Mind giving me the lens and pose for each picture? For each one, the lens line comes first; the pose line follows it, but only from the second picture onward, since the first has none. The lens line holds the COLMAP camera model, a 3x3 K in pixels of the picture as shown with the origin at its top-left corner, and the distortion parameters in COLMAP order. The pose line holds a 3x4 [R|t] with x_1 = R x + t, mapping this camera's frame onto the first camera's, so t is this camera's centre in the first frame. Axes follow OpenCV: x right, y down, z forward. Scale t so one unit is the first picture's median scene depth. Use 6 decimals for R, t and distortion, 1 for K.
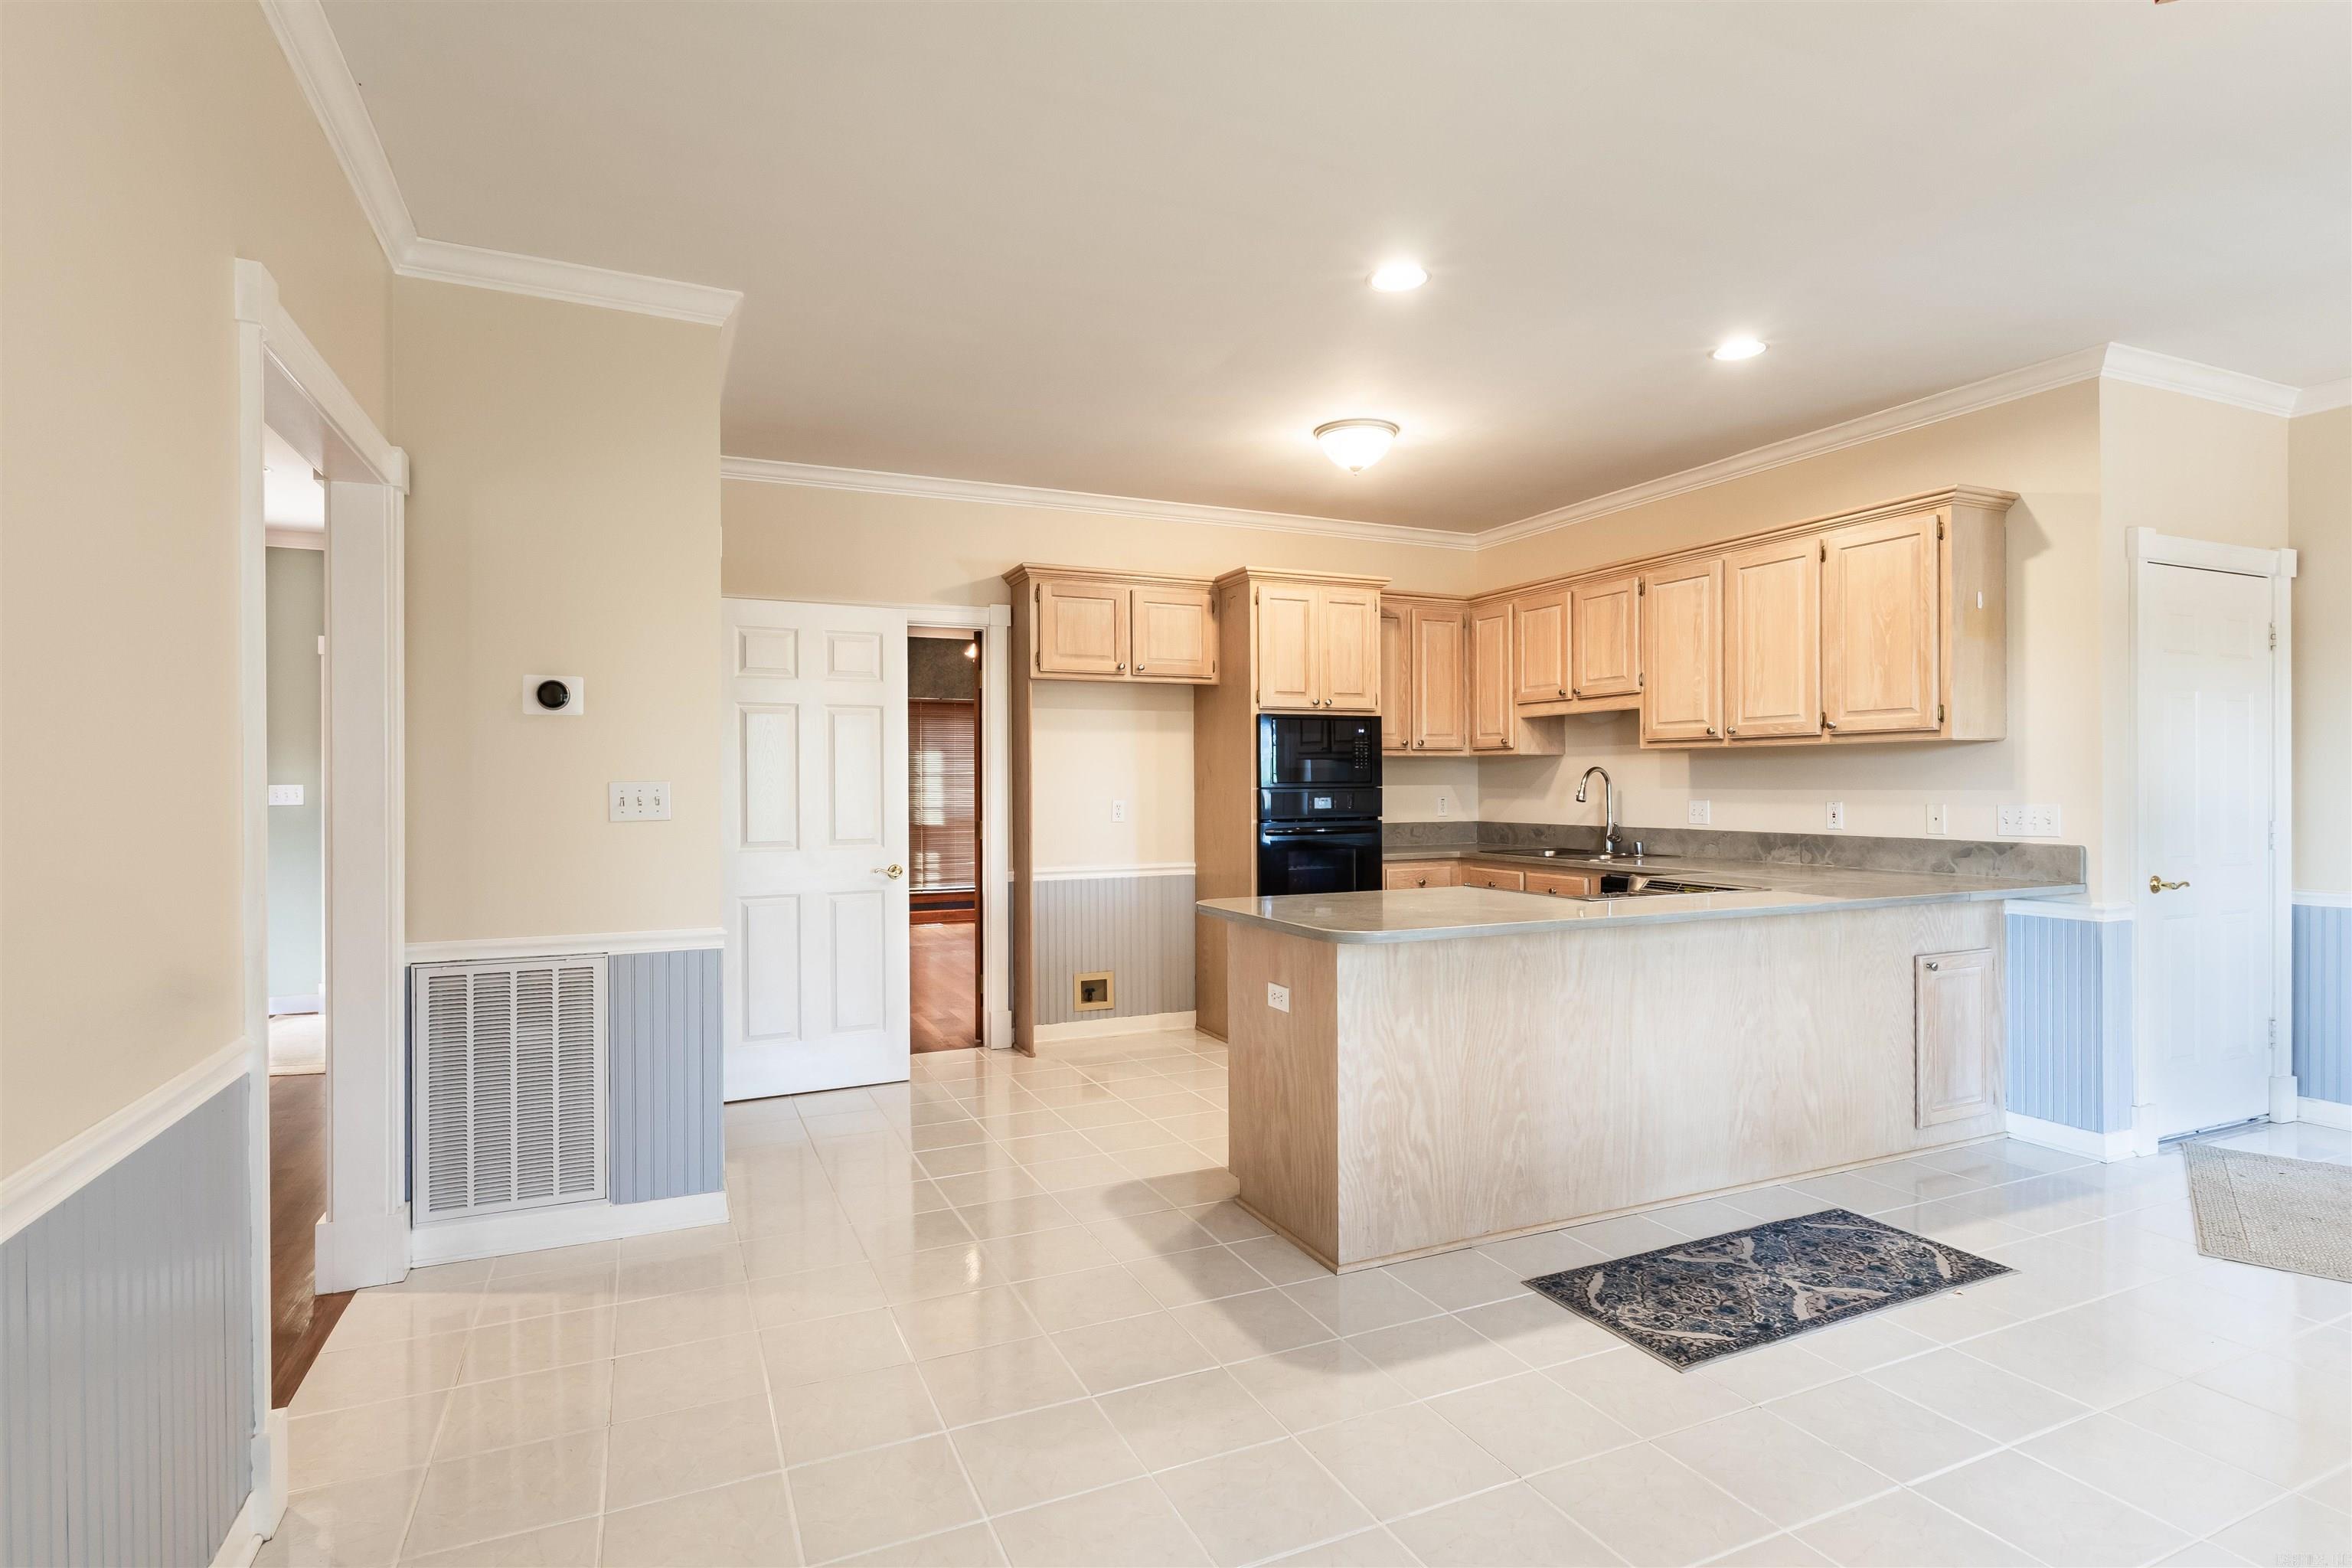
lens RADIAL K [[1145.1, 0, 1178.2], [0, 1145.1, 786.2], [0, 0, 1]] dist [-0.000885, 0.000532]
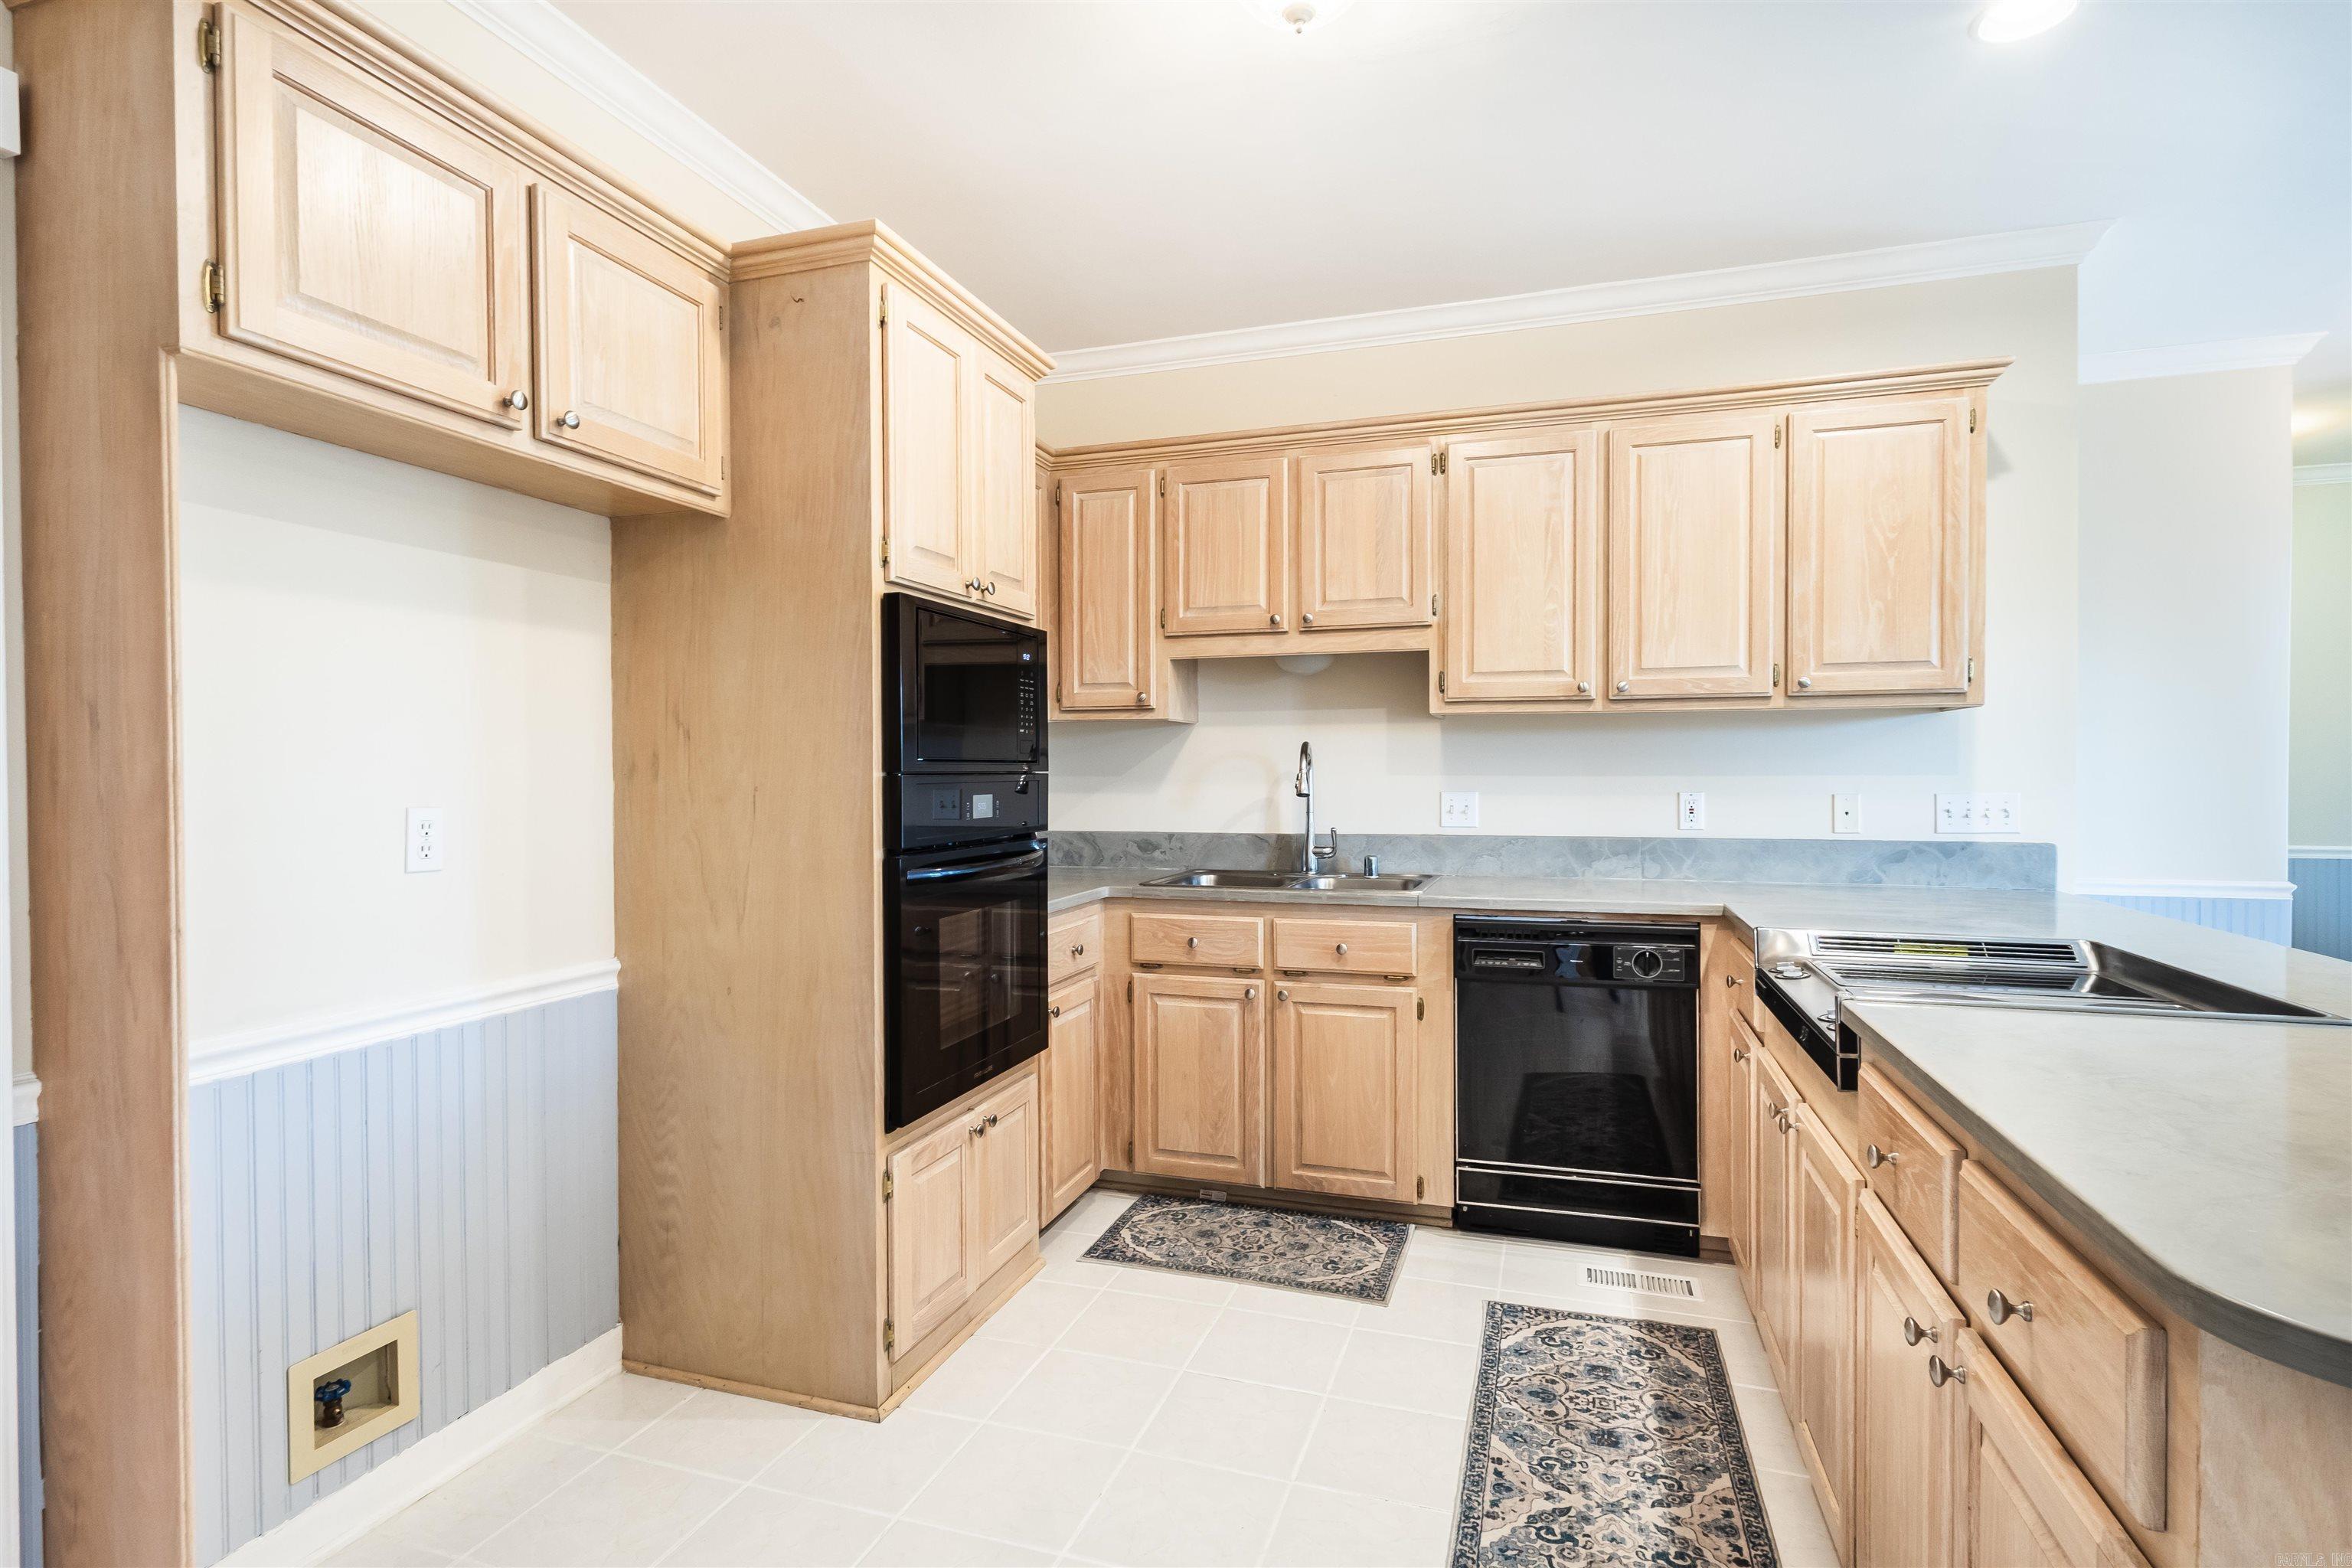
lens RADIAL K [[1159.2, 0, 1178.9], [0, 1159.2, 788.2], [0, 0, 1]] dist [0.001399, 0.001179]
pose [[0.679688, -0.007763, 0.733461, -0.164766], [0.001685, 0.999958, 0.009022, 0.003333], [-0.733500, -0.004896, 0.679672, 0.634963]]
